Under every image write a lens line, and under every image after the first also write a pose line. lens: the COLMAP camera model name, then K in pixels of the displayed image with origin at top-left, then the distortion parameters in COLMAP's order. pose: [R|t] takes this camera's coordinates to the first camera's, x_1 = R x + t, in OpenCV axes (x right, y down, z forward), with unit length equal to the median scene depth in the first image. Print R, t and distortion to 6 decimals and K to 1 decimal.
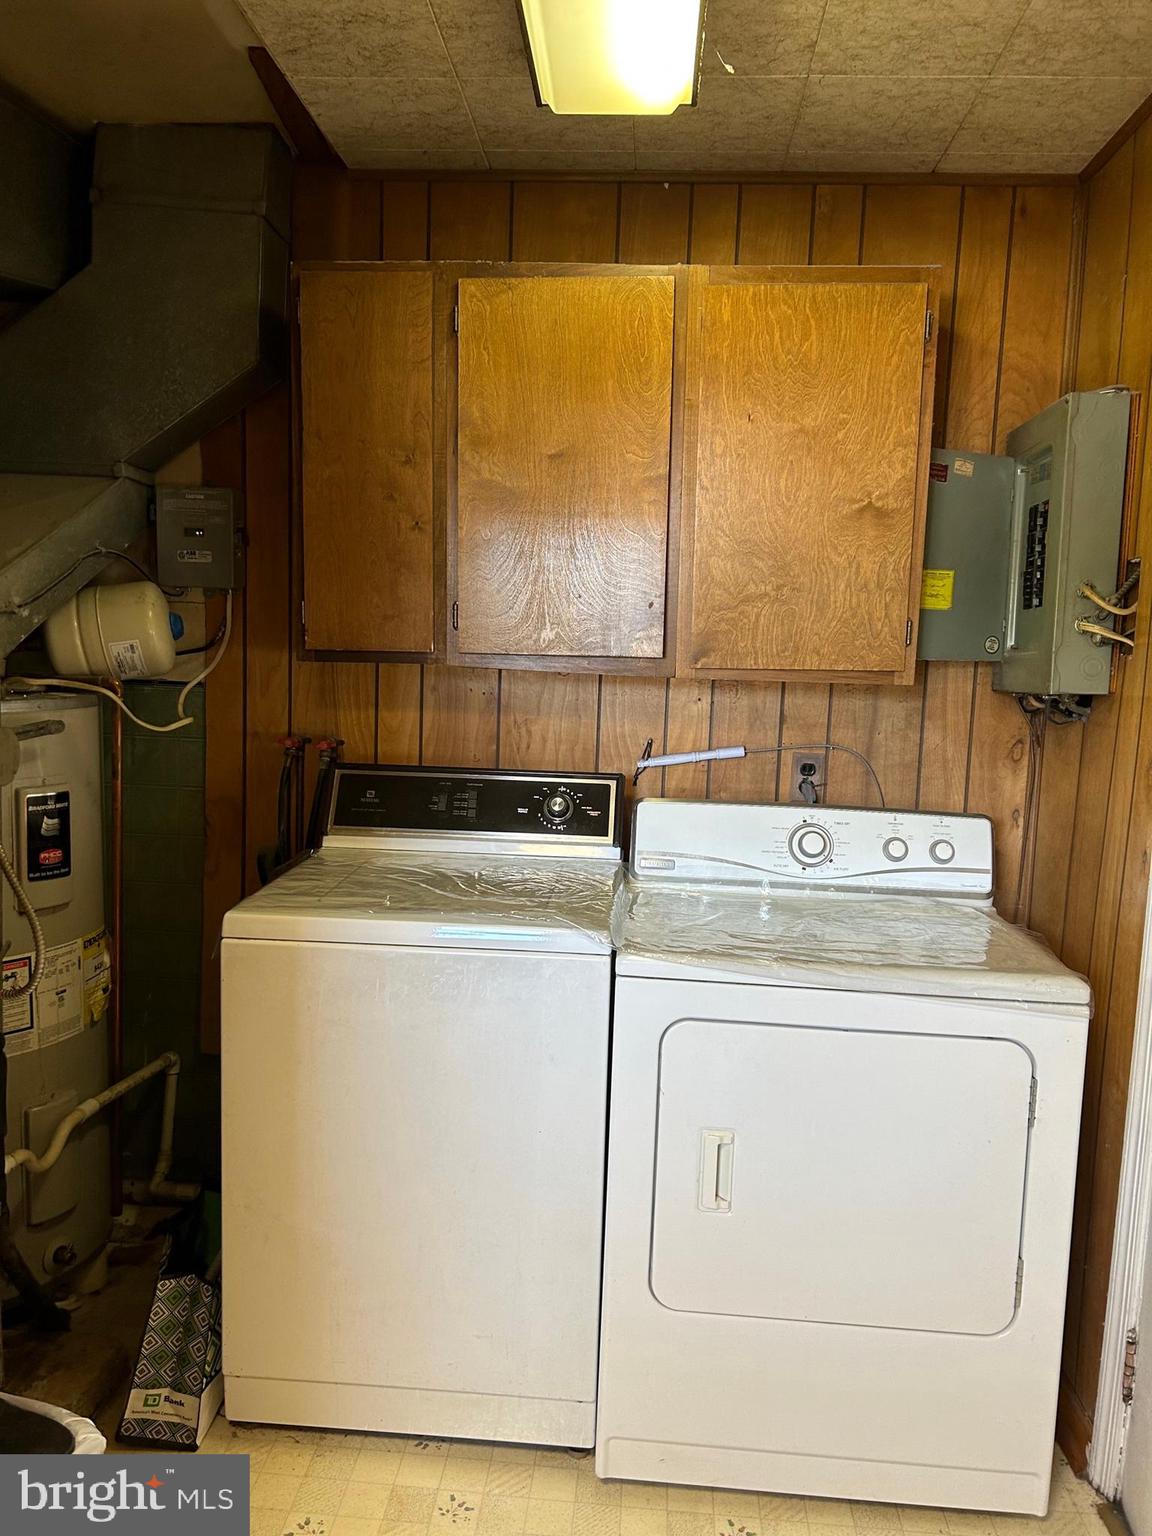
lens RADIAL K [[1159.8, 0, 572.9], [0, 1159.8, 770.4], [0, 0, 1]] dist [0.047671, -0.044671]
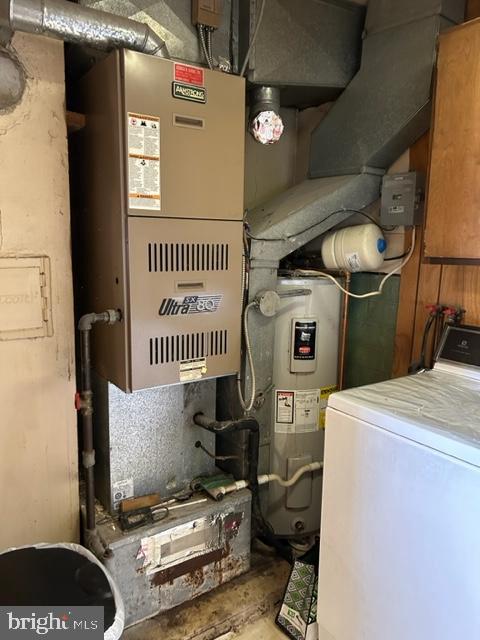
lens RADIAL K [[483.2, 0, 238.8], [0, 483.2, 320.2], [0, 0, 1]] dist [0.047671, -0.044671]
pose [[0.617636, 0.109651, -0.778782, 0.178410], [-0.093346, 0.993454, 0.065846, -0.030121], [0.780904, 0.032027, 0.623829, 0.310364]]
